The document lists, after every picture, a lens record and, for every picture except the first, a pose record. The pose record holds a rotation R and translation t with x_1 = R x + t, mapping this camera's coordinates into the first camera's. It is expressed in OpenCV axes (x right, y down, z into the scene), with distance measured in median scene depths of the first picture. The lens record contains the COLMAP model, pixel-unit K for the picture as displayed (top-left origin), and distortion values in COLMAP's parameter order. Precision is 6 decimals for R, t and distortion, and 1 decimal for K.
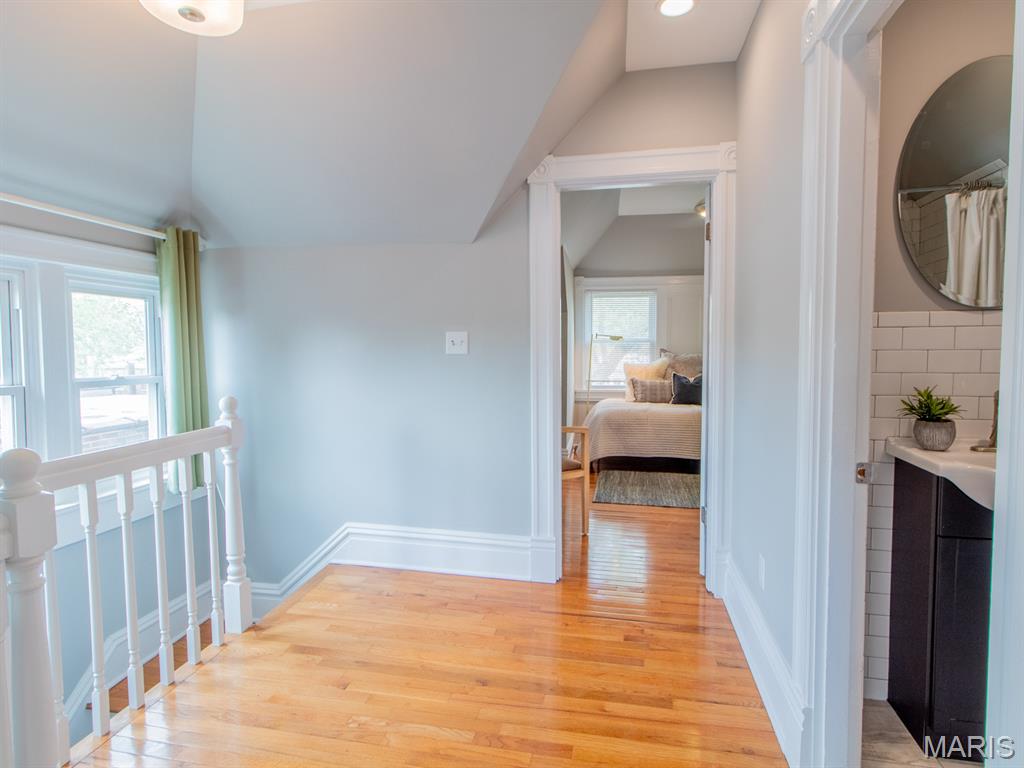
lens RADIAL K [[551.3, 0, 511.9], [0, 551.3, 381.2], [0, 0, 1]] dist [0.004518, 0.000531]
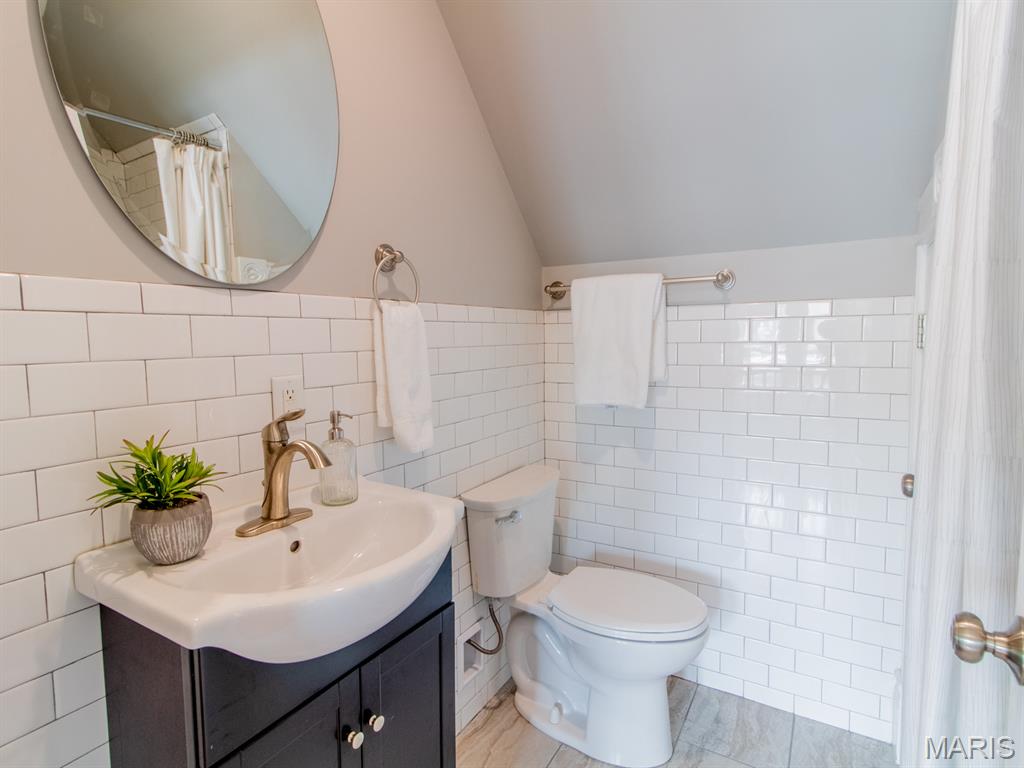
lens RADIAL K [[538.1, 0, 510.5], [0, 538.1, 383.0], [0, 0, 1]] dist [0.002833, 0.001139]
pose [[0.337888, -0.062783, 0.939090, 0.381594], [0.063309, 0.997029, 0.043878, -0.032028], [-0.939055, 0.044627, 0.340859, 0.495083]]
